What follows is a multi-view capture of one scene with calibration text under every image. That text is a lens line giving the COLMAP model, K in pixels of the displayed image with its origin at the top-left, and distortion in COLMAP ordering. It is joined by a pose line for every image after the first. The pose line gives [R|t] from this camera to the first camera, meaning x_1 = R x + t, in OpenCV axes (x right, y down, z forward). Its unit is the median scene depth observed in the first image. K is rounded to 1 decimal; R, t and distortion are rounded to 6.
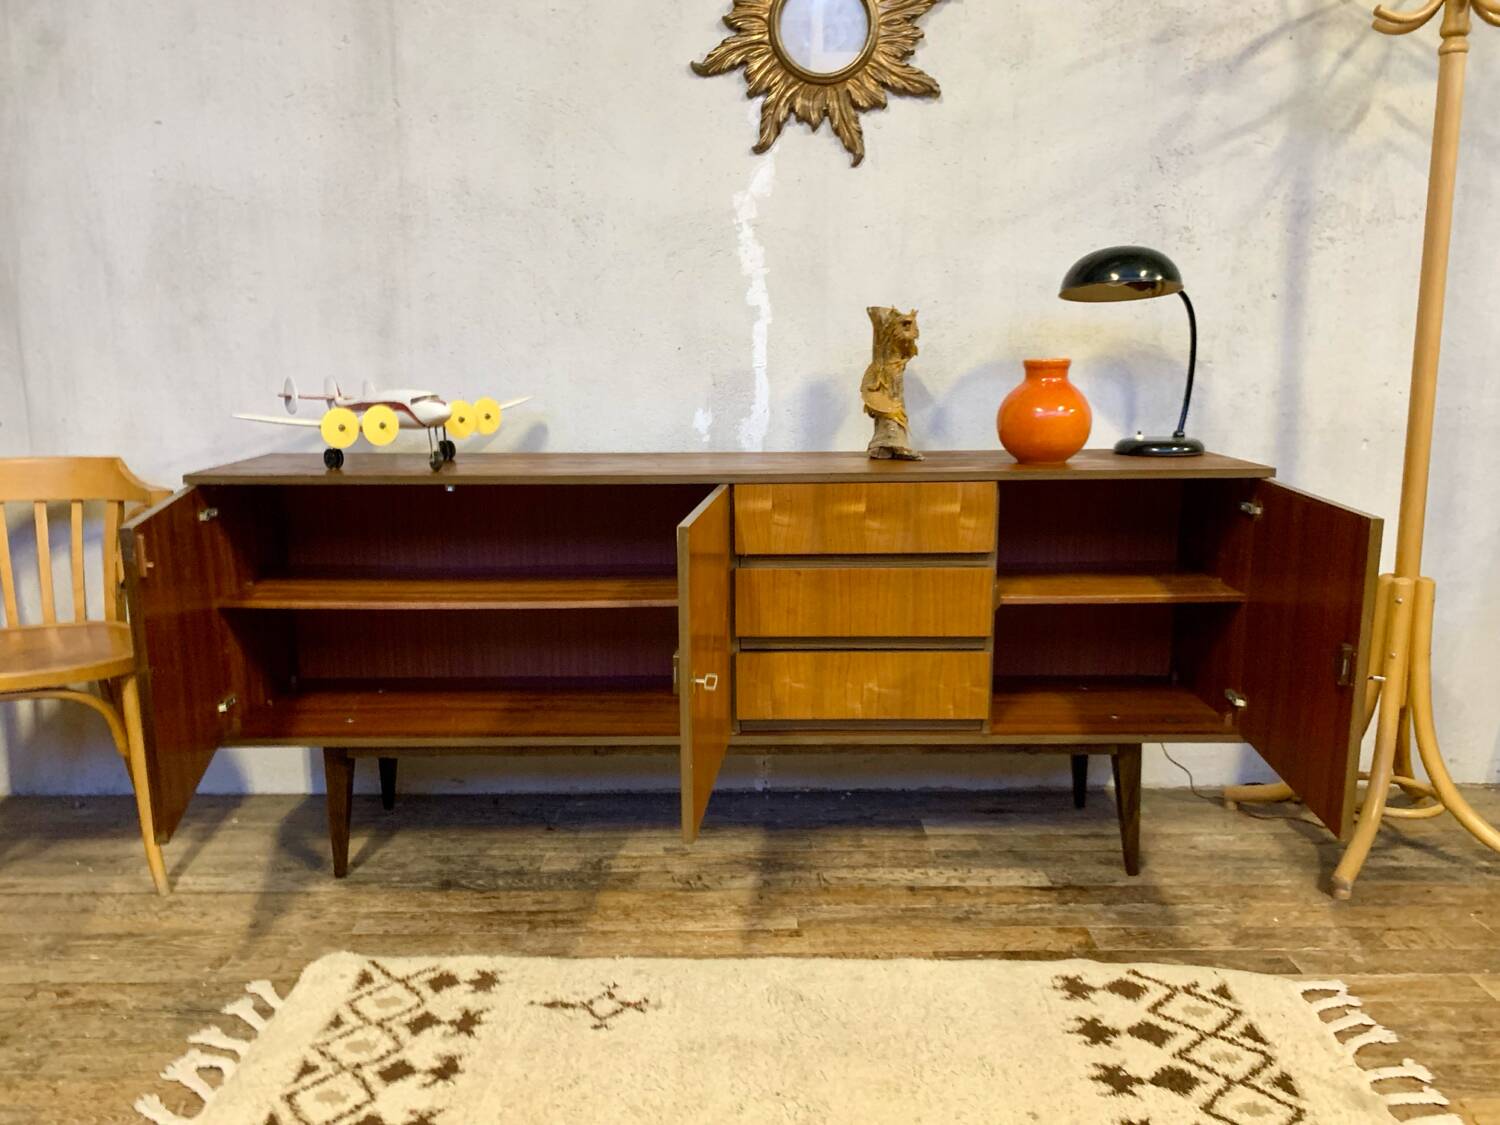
lens RADIAL K [[1146.3, 0, 750.3], [0, 1146.3, 566.2], [0, 0, 1]] dist [0.018171, -0.005818]
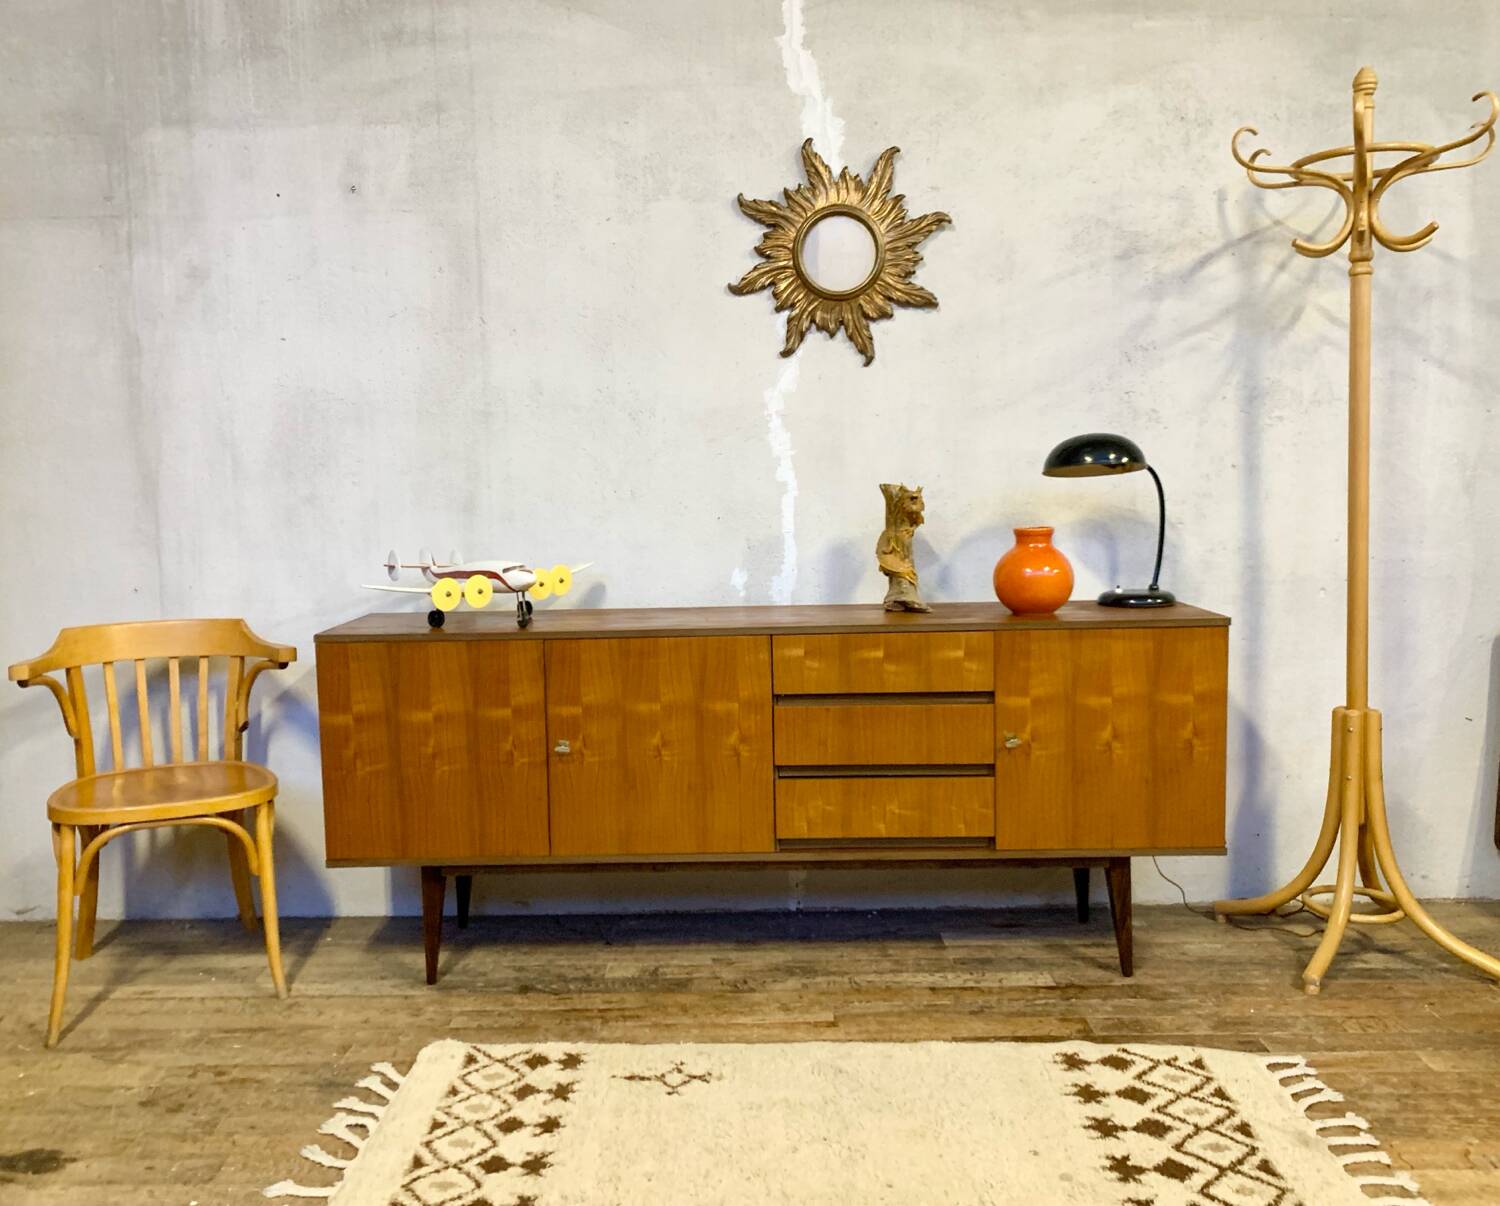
lens RADIAL K [[1223.1, 0, 732.1], [0, 1223.1, 586.2], [0, 0, 1]] dist [0.042262, -0.052067]
pose [[0.999700, -0.013934, -0.020150, -0.027708], [0.011830, 0.994814, -0.101019, 0.004132], [0.021453, 0.100750, 0.994680, -0.252471]]
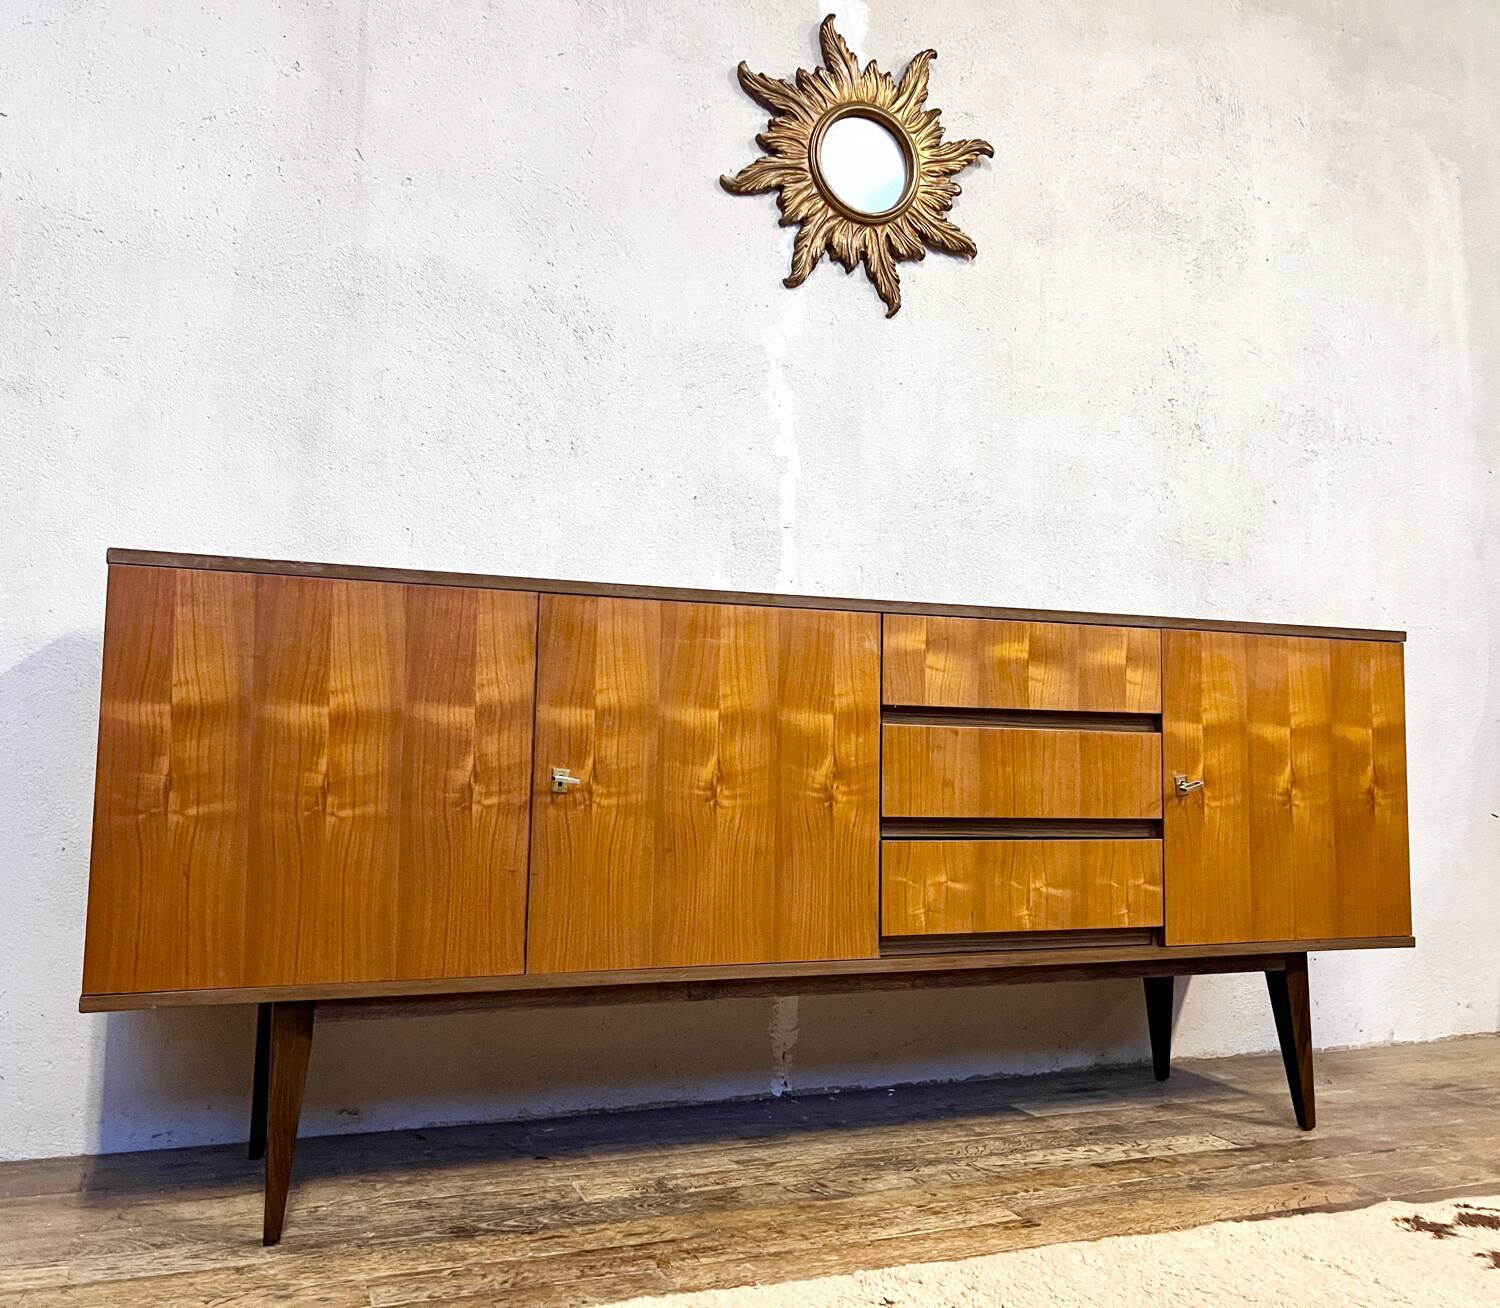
lens RADIAL K [[1313.2, 0, 739.9], [0, 1313.2, 636.0], [0, 0, 1]] dist [0.018574, 0.003821]
pose [[0.931621, 0.053001, 0.359546, -0.396575], [0.047734, 0.962894, -0.265623, 0.162948], [-0.360283, 0.264623, 0.894523, 0.221750]]
